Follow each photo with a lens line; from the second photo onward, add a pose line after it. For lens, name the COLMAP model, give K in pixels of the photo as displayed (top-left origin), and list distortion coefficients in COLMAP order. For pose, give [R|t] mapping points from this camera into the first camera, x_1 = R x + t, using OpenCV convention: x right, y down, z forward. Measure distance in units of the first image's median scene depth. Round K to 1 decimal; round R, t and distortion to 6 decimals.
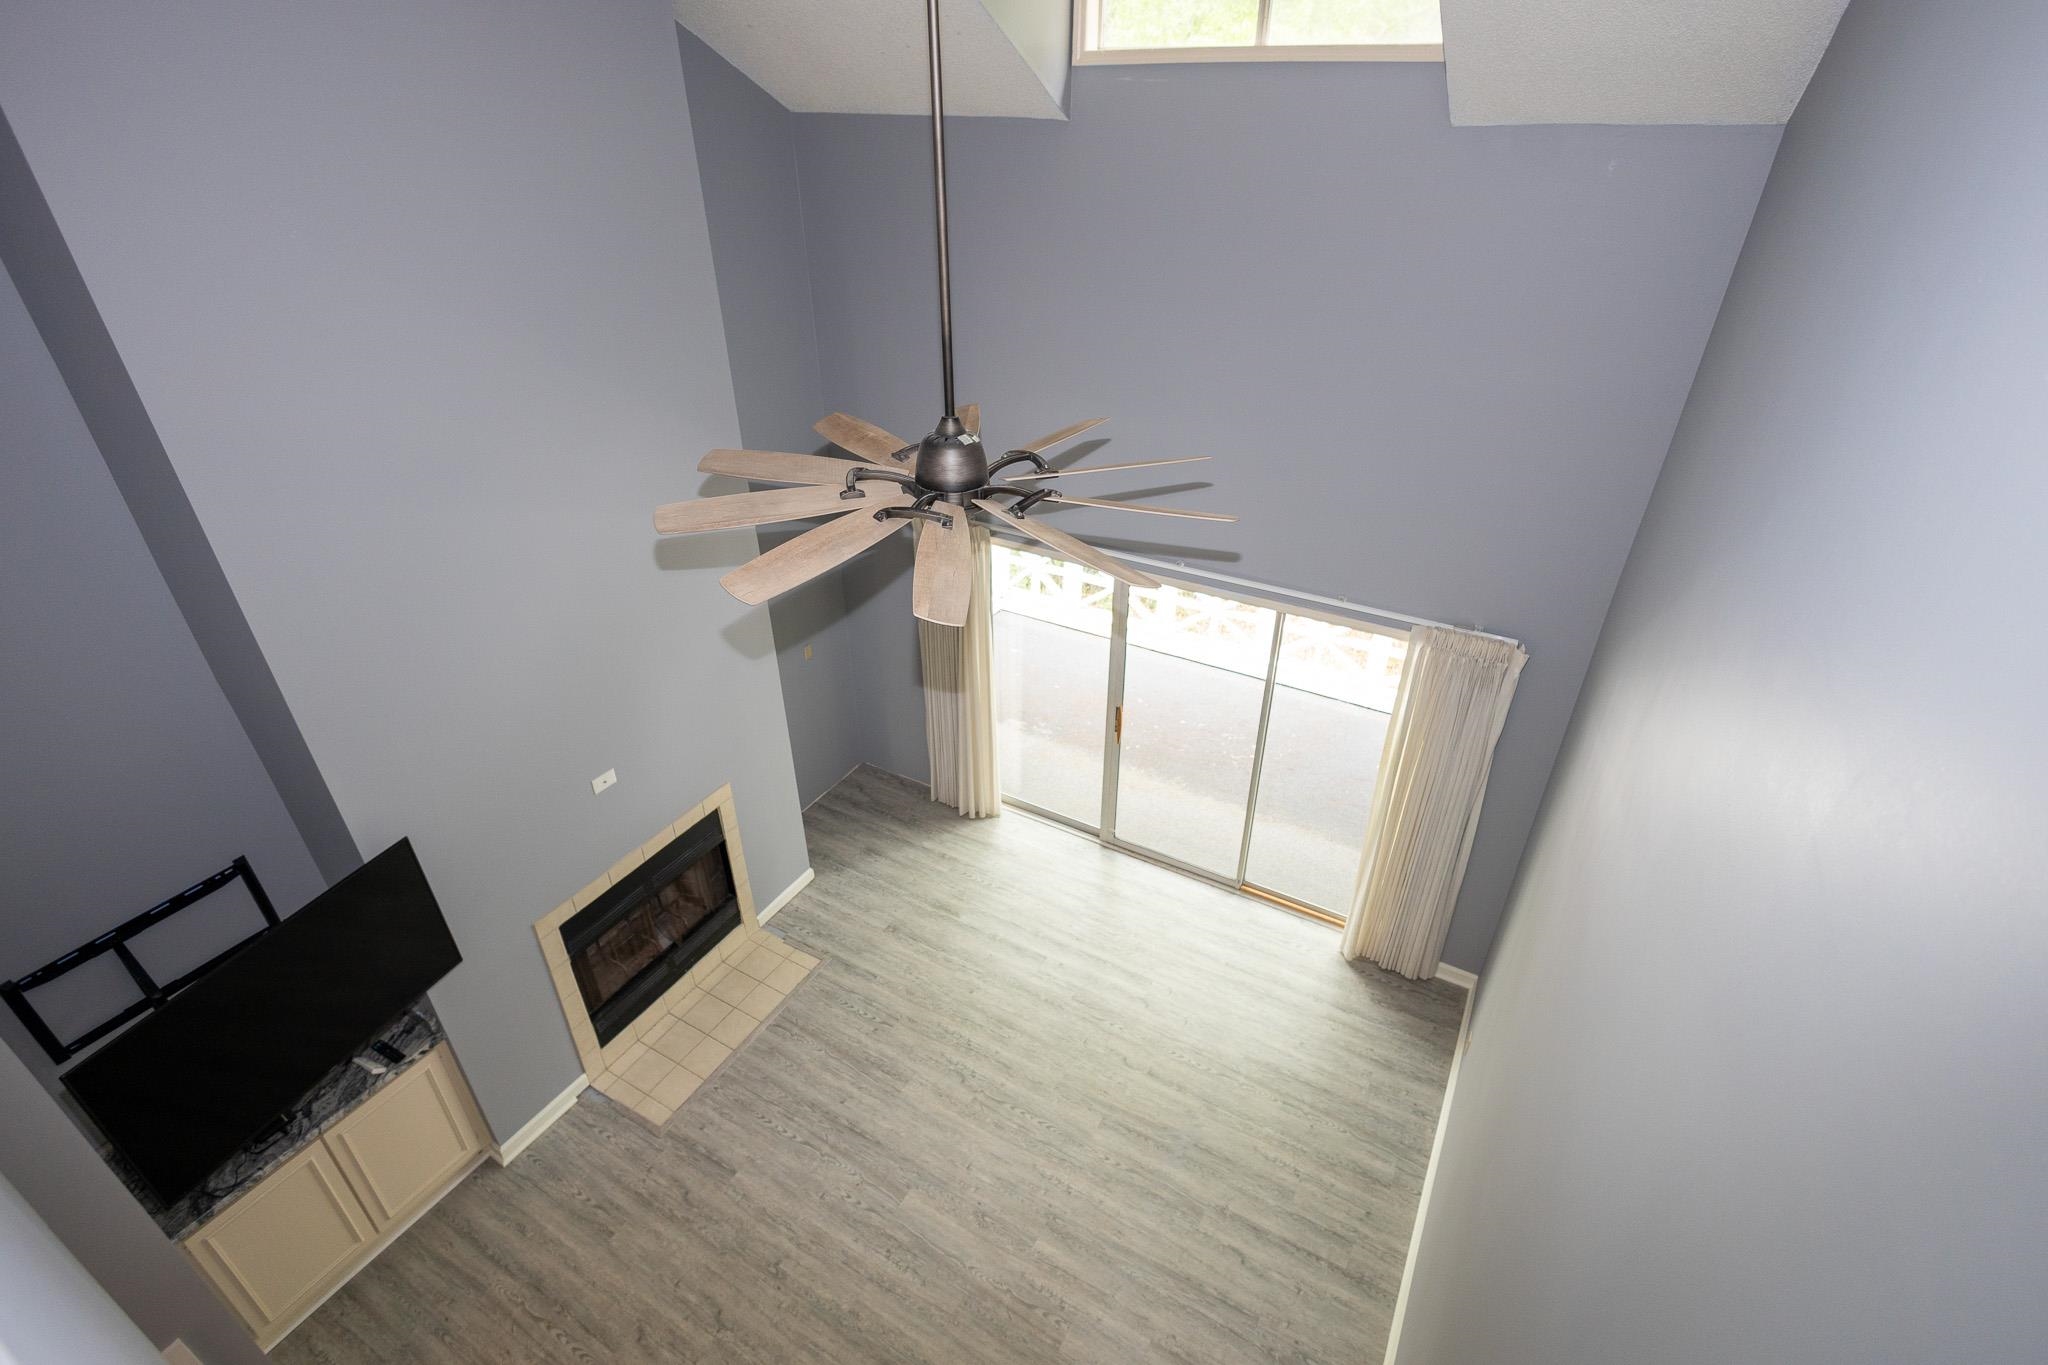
lens RADIAL K [[973.3, 0, 1027.2], [0, 973.3, 685.9], [0, 0, 1]] dist [0.013667, -0.005638]
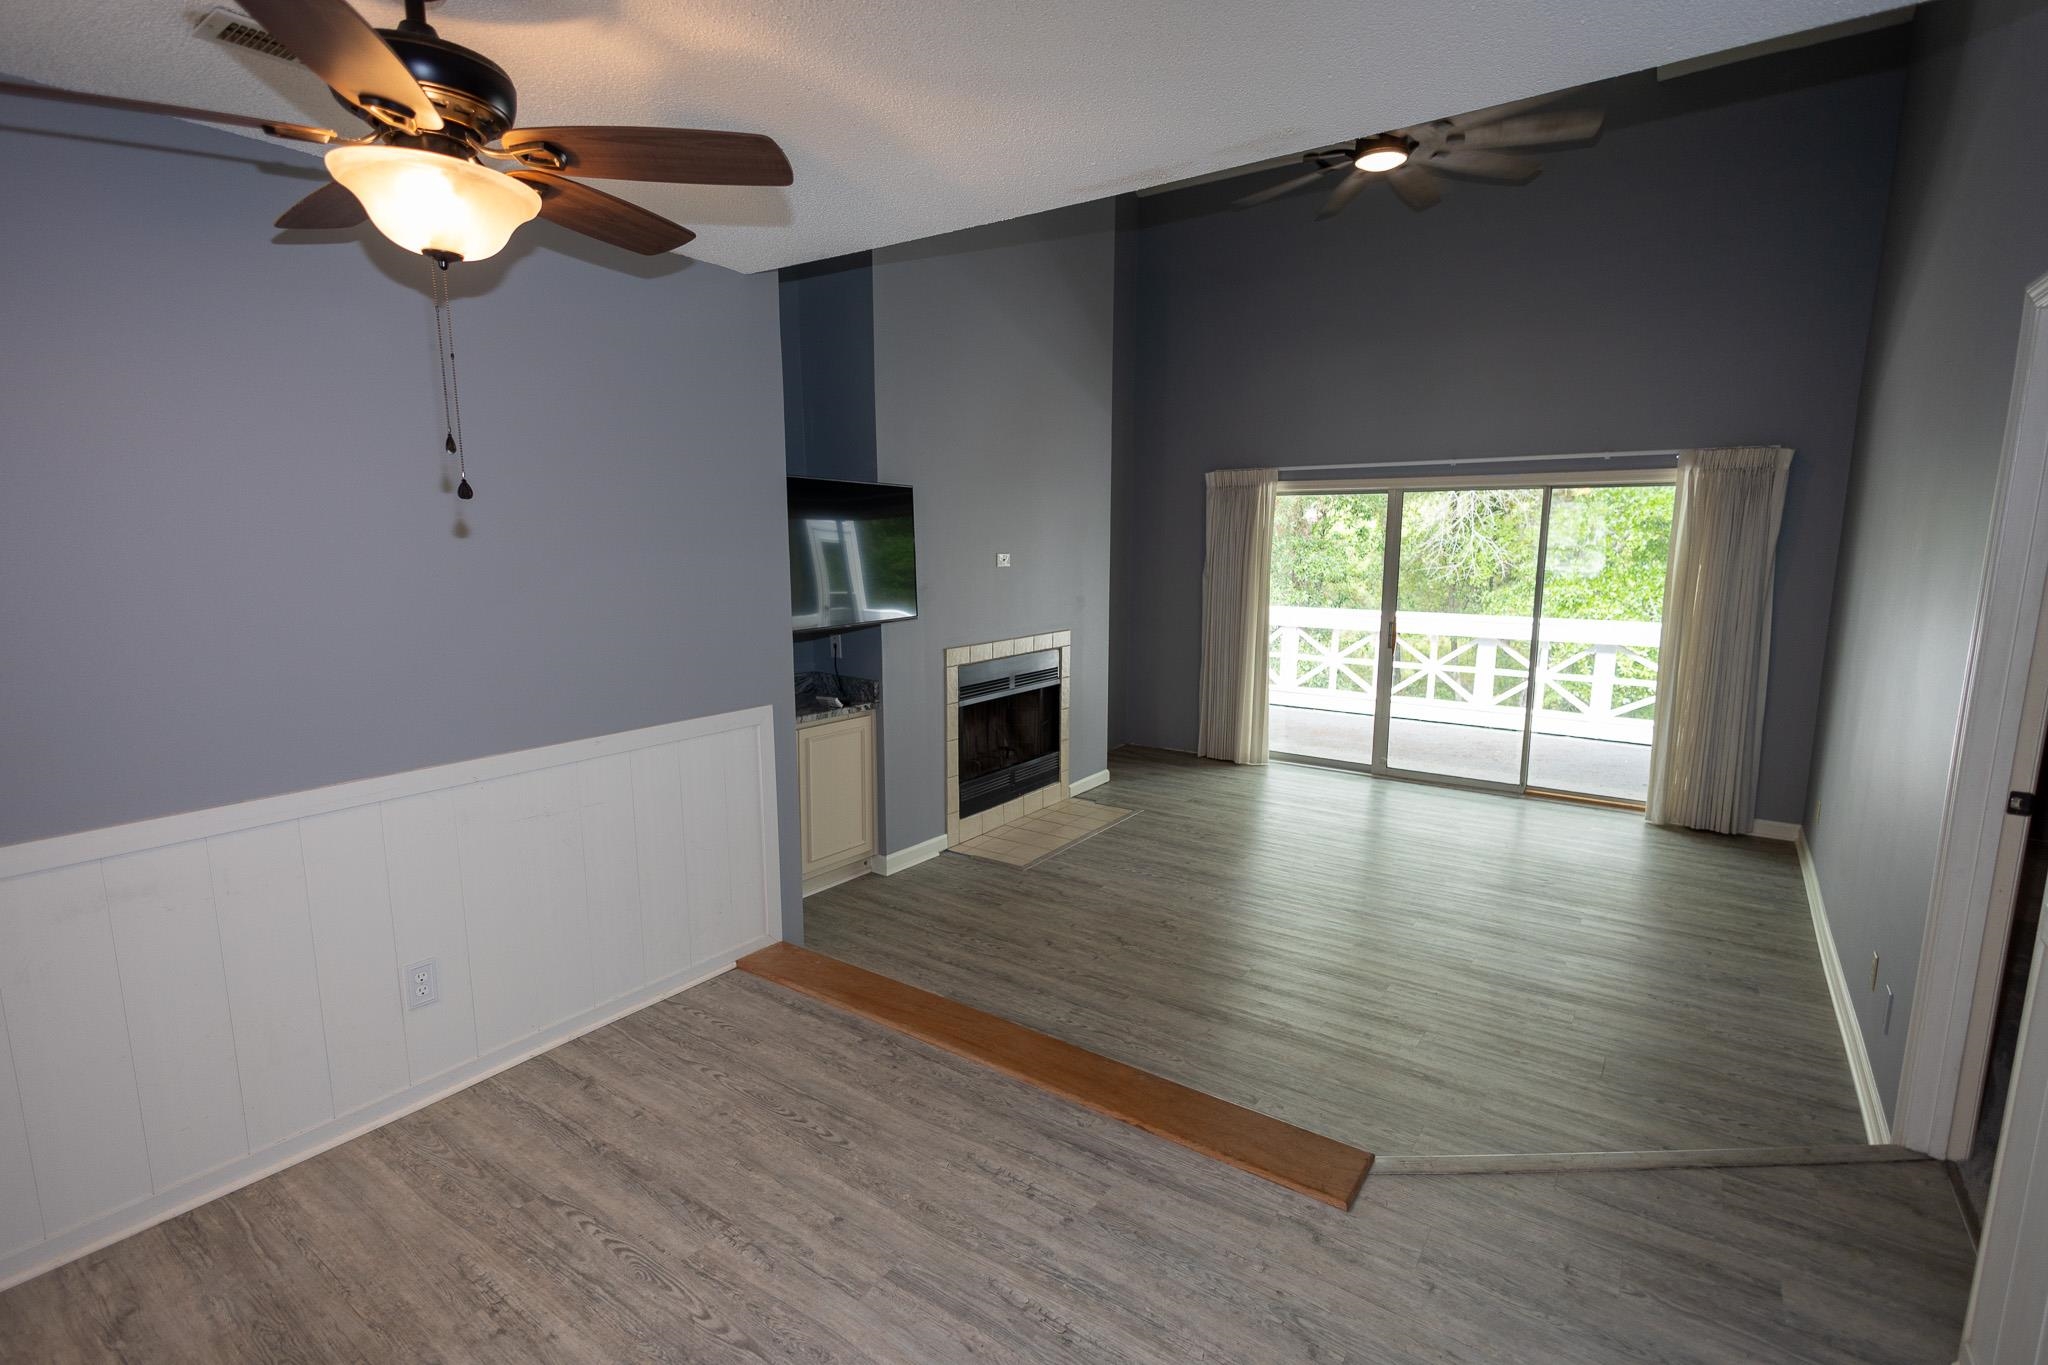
lens RADIAL K [[958.7, 0, 1023.6], [0, 958.7, 685.8], [0, 0, 1]] dist [0.013253, -0.005142]
pose [[0.994455, 0.016091, -0.103927, -0.241117], [-0.055064, 0.921605, -0.384204, 0.609317], [0.089598, 0.387796, 0.917380, -0.039923]]
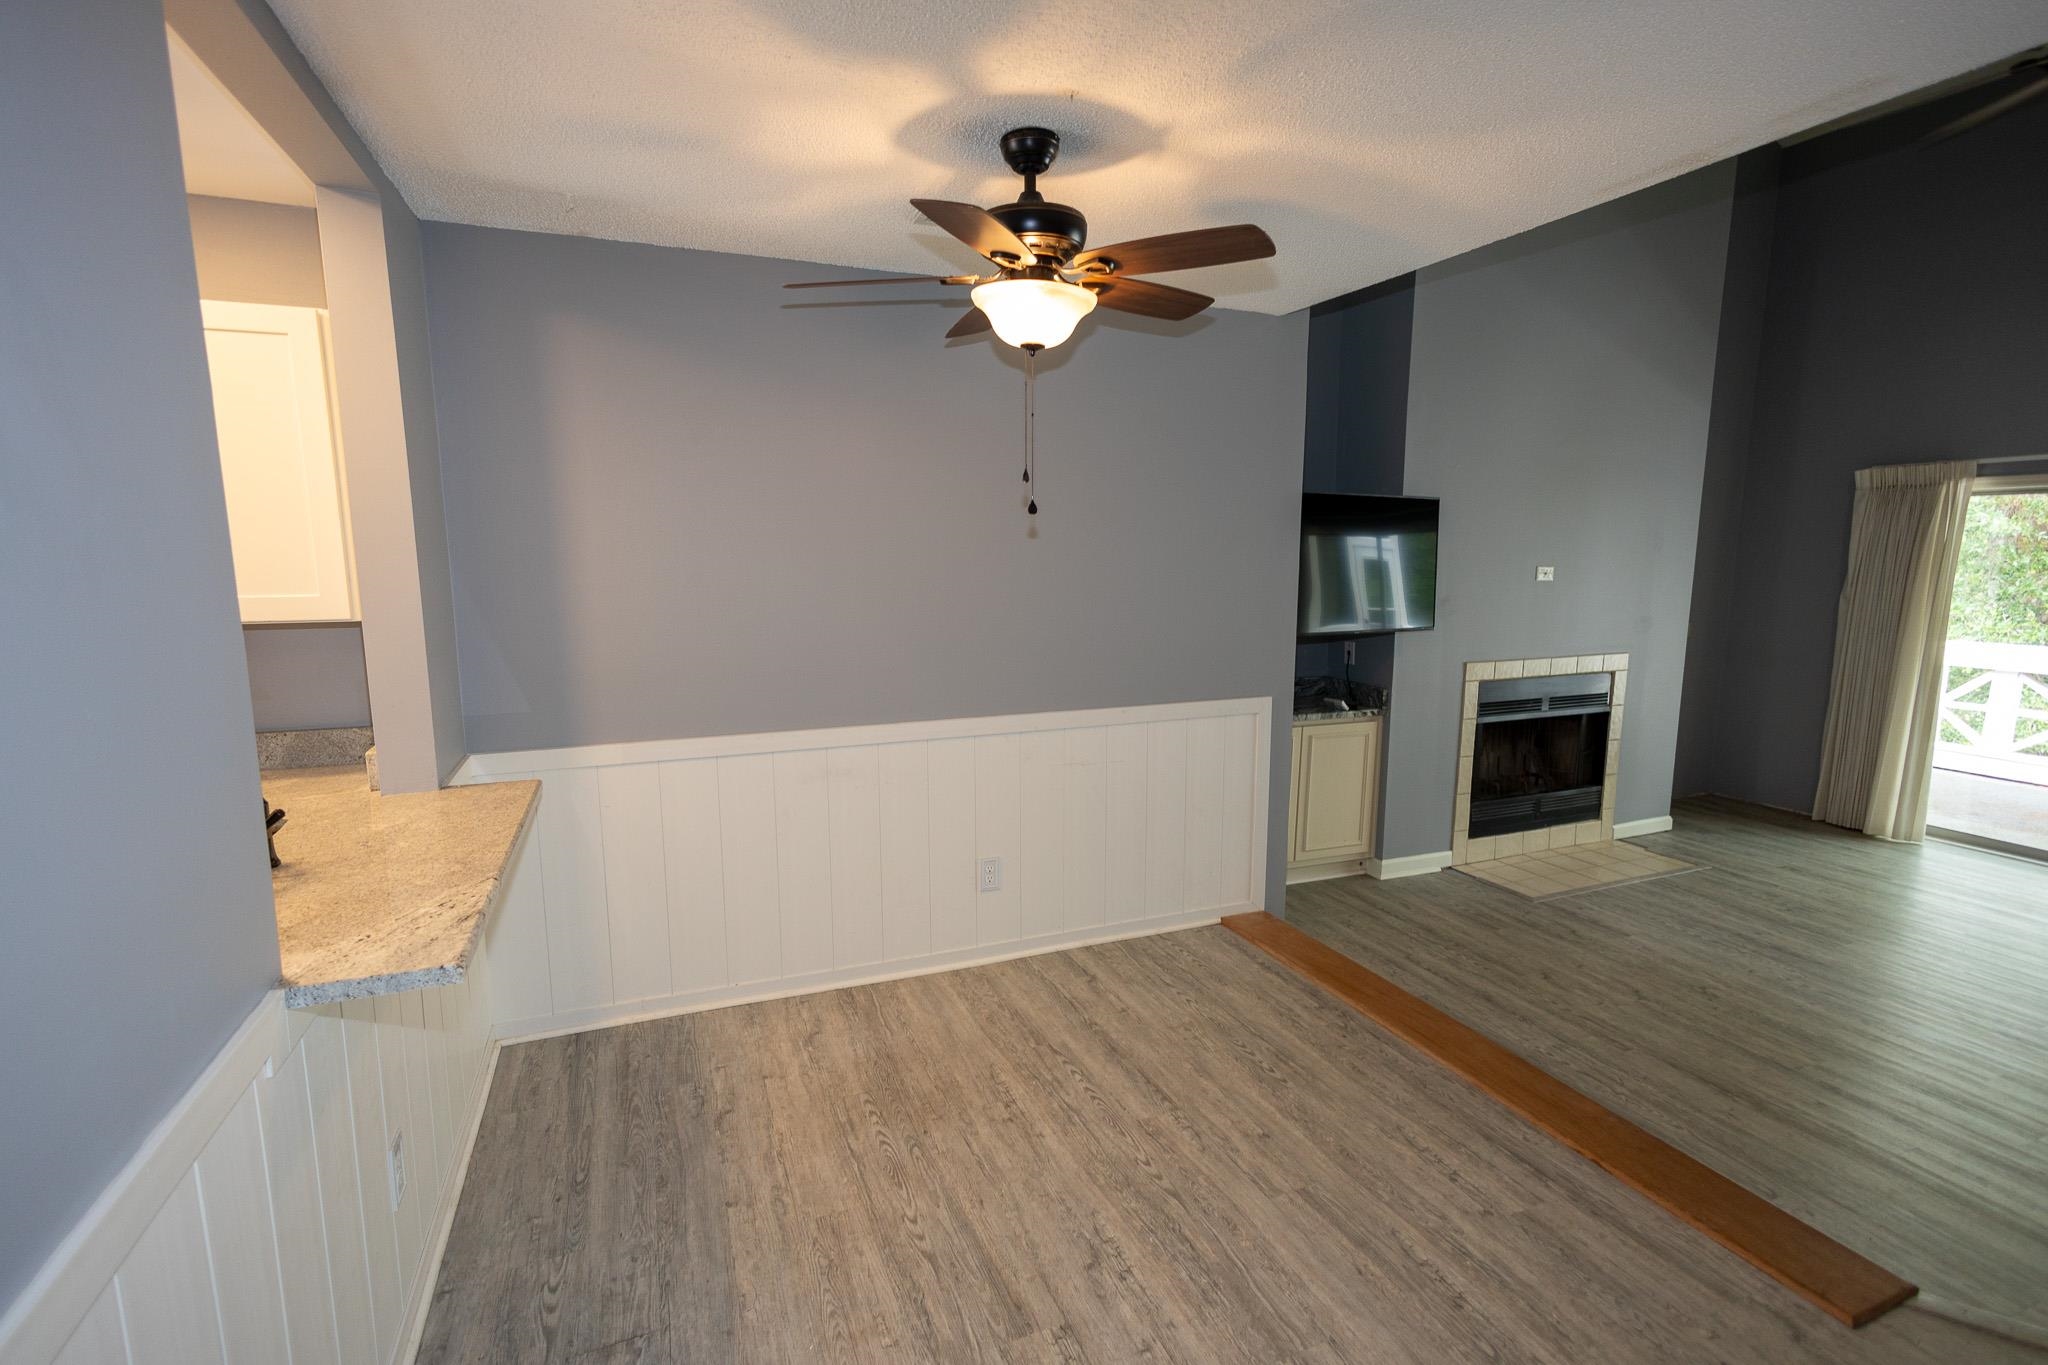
lens RADIAL K [[933.9, 0, 1019.2], [0, 933.9, 687.9], [0, 0, 1]] dist [0.012853, -0.004815]
pose [[0.777694, 0.090883, -0.622039, -0.185122], [-0.331315, 0.900172, -0.282702, 0.639026], [0.534250, 0.425947, 0.730169, -0.076797]]
